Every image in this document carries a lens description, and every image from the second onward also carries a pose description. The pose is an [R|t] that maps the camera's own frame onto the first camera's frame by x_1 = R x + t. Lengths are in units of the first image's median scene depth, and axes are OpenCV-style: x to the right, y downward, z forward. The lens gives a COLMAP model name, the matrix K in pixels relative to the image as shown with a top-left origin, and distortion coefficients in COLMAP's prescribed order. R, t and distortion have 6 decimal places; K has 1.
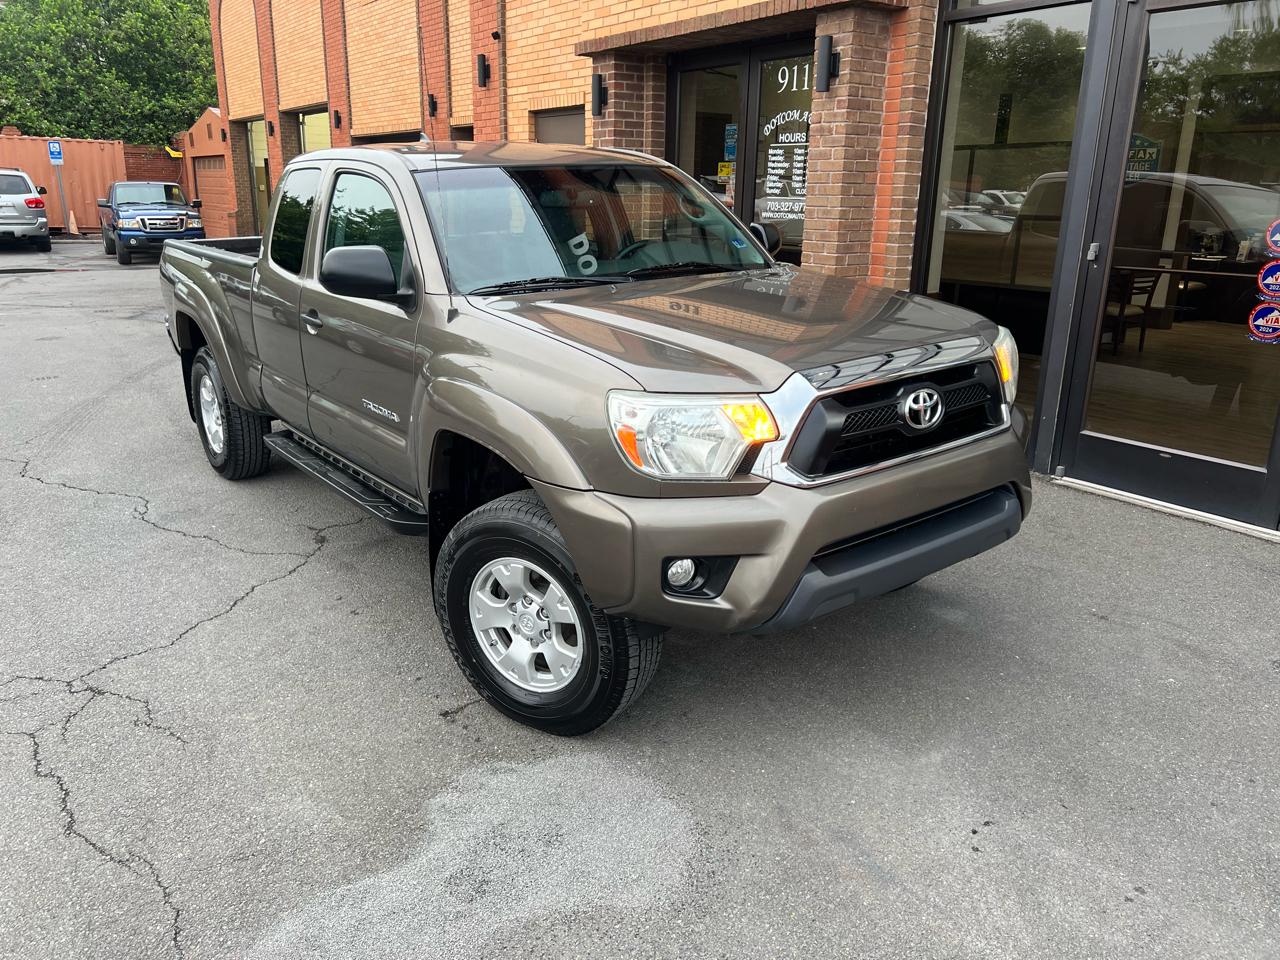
lens RADIAL K [[963.4, 0, 622.1], [0, 963.4, 476.7], [0, 0, 1]] dist [0.050119, -0.054425]
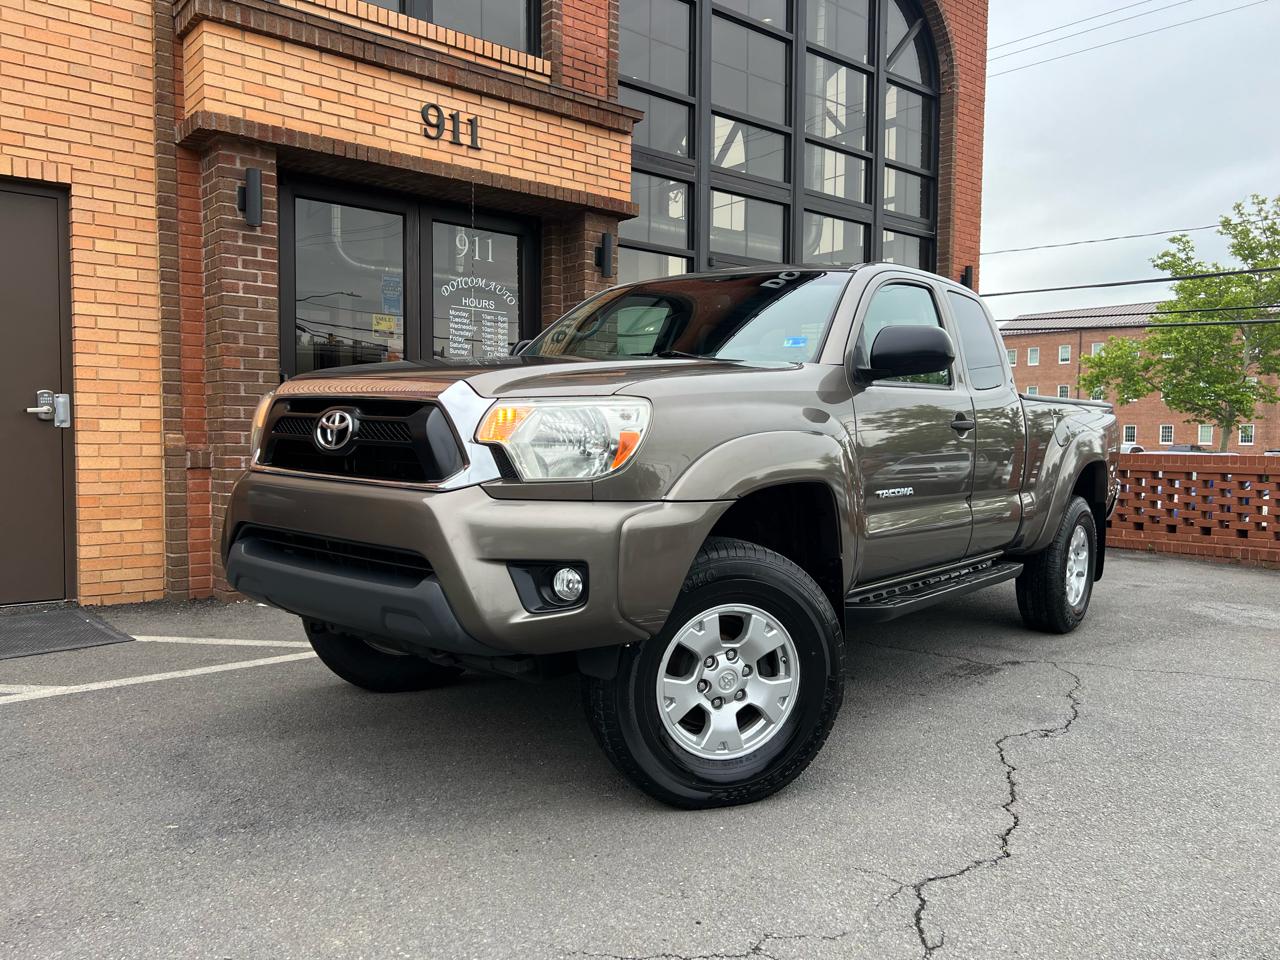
lens RADIAL K [[963.4, 0, 640.2], [0, 963.4, 487.8], [0, 0, 1]] dist [0.050119, -0.054425]
pose [[-0.097752, -0.066662, 0.992976, -0.868986], [0.272111, 0.957944, 0.091098, -0.209140], [-0.957288, 0.279105, -0.075501, 0.968498]]
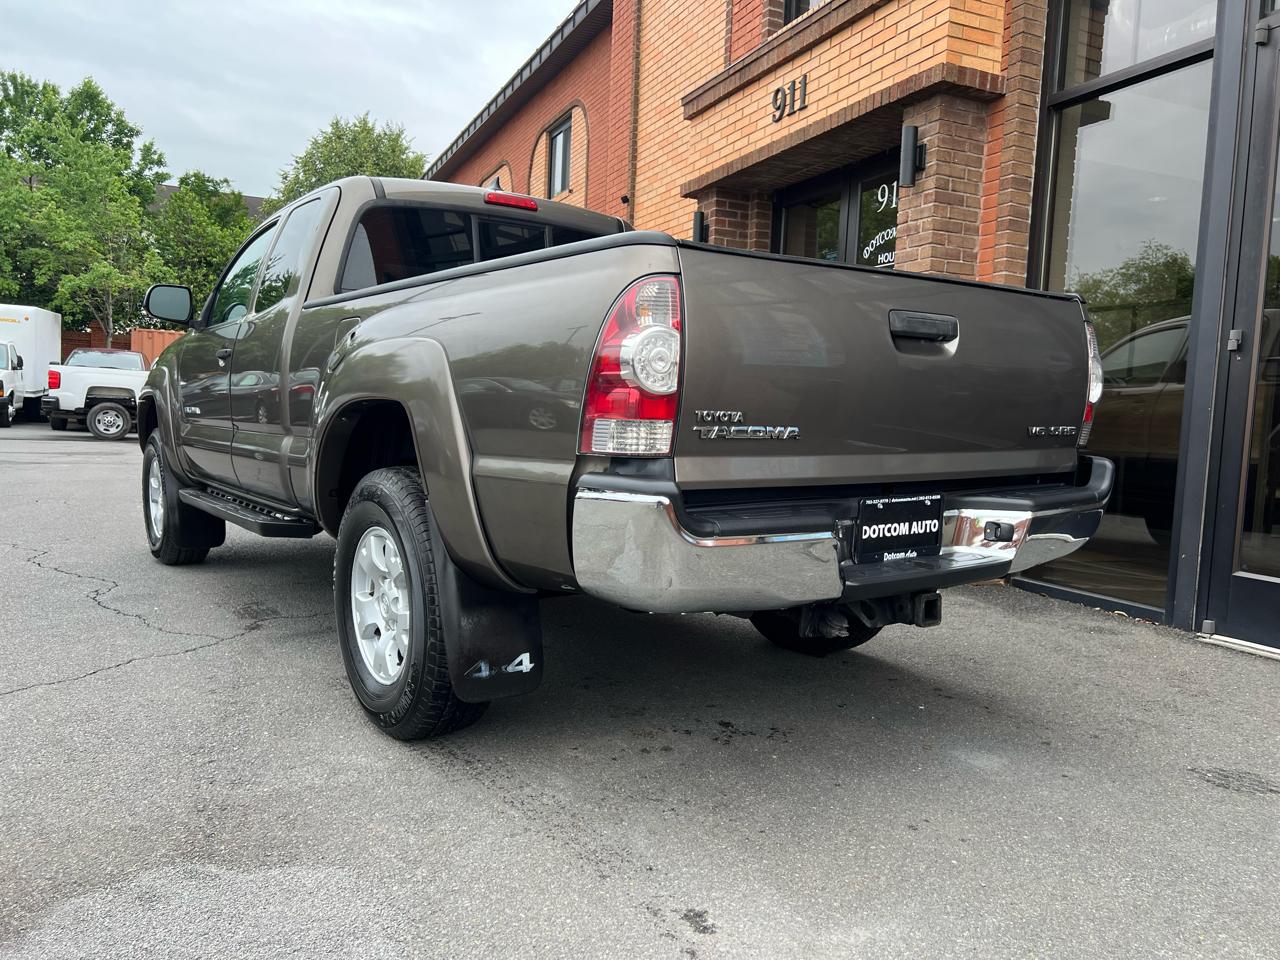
lens RADIAL K [[963.4, 0, 647.5], [0, 963.4, 488.3], [0, 0, 1]] dist [0.050119, -0.054425]
pose [[0.982363, 0.044878, -0.181517, 0.126275], [-0.083187, 0.974303, -0.209318, 0.067198], [0.167459, 0.220726, 0.960852, 0.145022]]
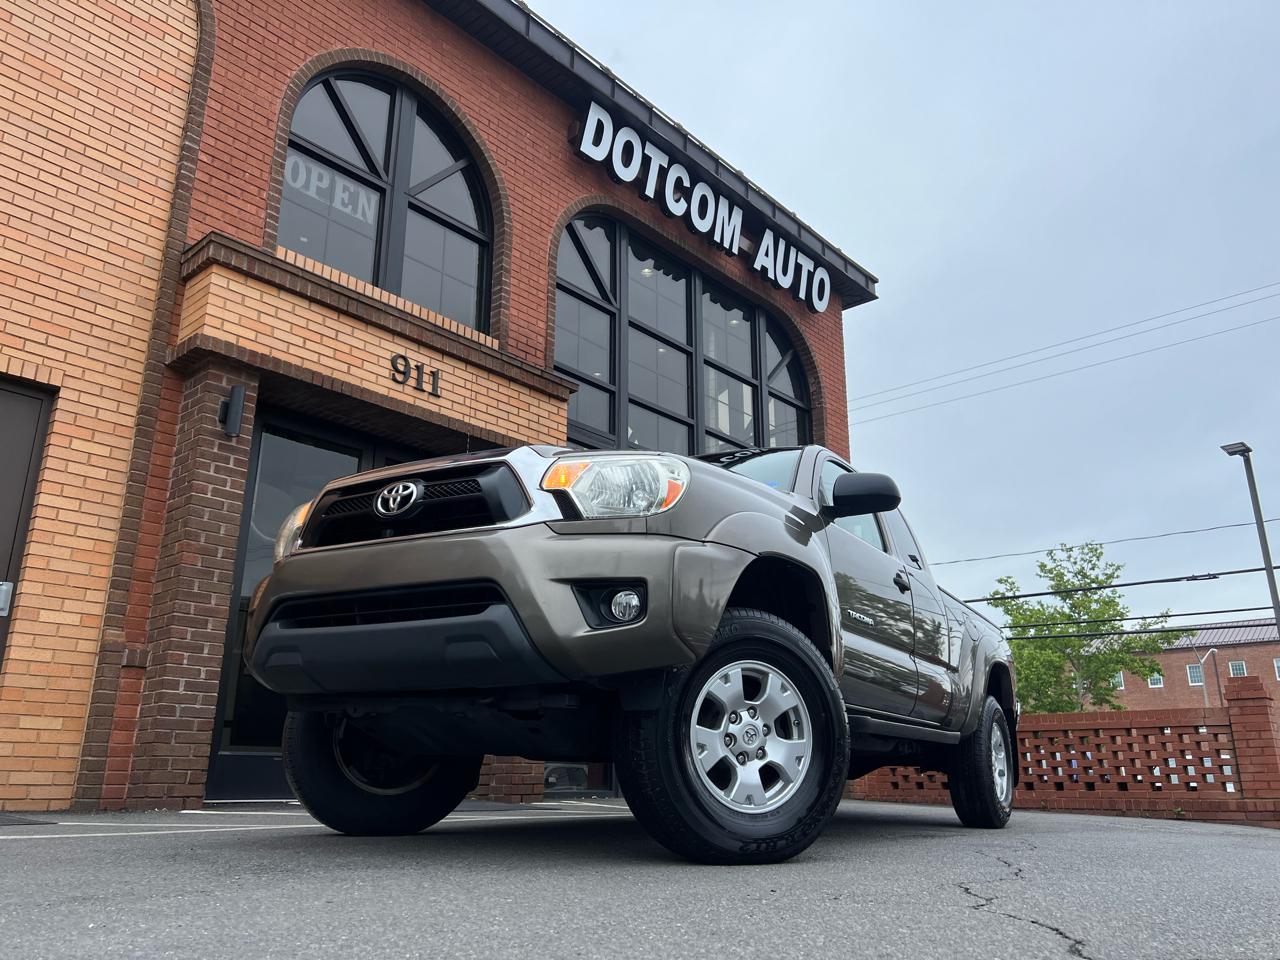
lens RADIAL K [[963.4, 0, 652.0], [0, 963.4, 489.4], [0, 0, 1]] dist [0.050119, -0.054425]
pose [[-0.245716, 0.271906, 0.930425, -0.900711], [0.271062, 0.940834, -0.203363, -0.111554], [-0.930671, 0.202234, -0.304881, 1.078240]]
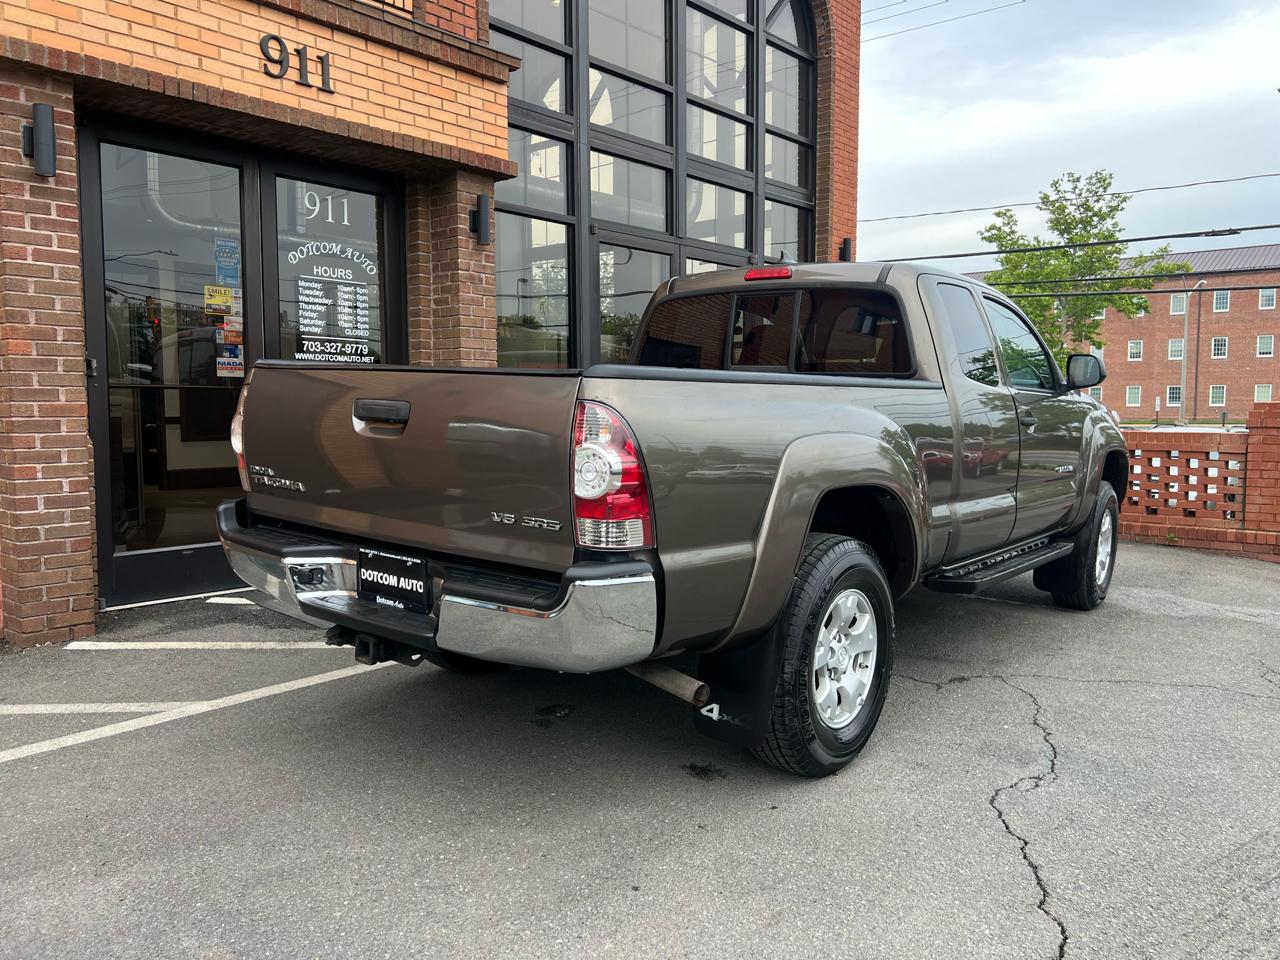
lens RADIAL K [[963.4, 0, 644.8], [0, 963.4, 469.7], [0, 0, 1]] dist [0.050119, -0.054425]
pose [[-0.255907, -0.081043, 0.963298, -0.762579], [0.271013, 0.950505, 0.151963, -0.236458], [-0.927935, 0.299955, -0.221277, 0.986393]]
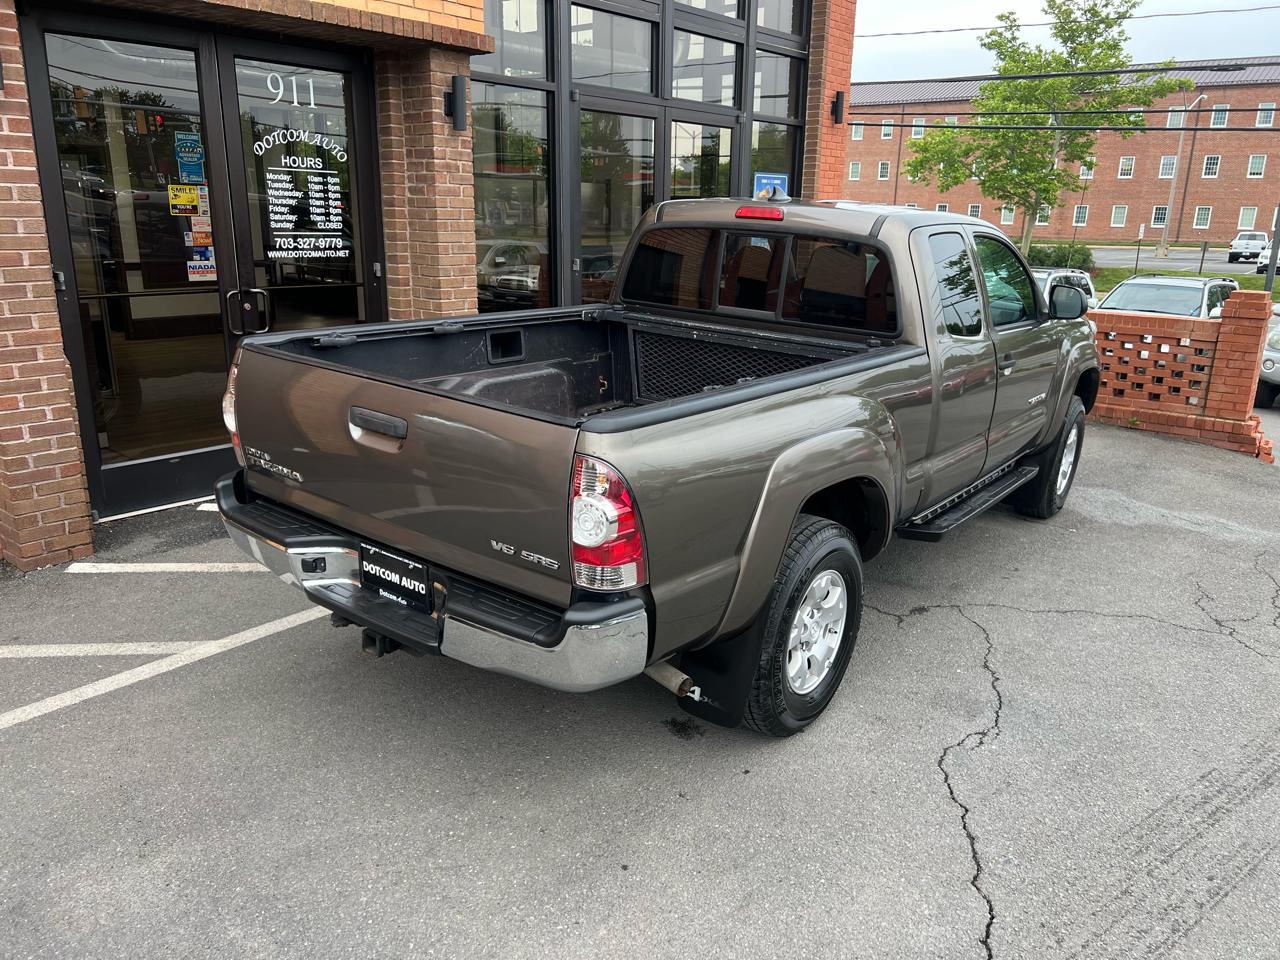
lens RADIAL K [[963.4, 0, 651.9], [0, 963.4, 483.0], [0, 0, 1]] dist [0.050119, -0.054425]
pose [[-0.286000, -0.282968, 0.915496, -0.760105], [0.248134, 0.900945, 0.355988, -0.323960], [-0.925545, 0.328979, -0.187456, 0.969321]]
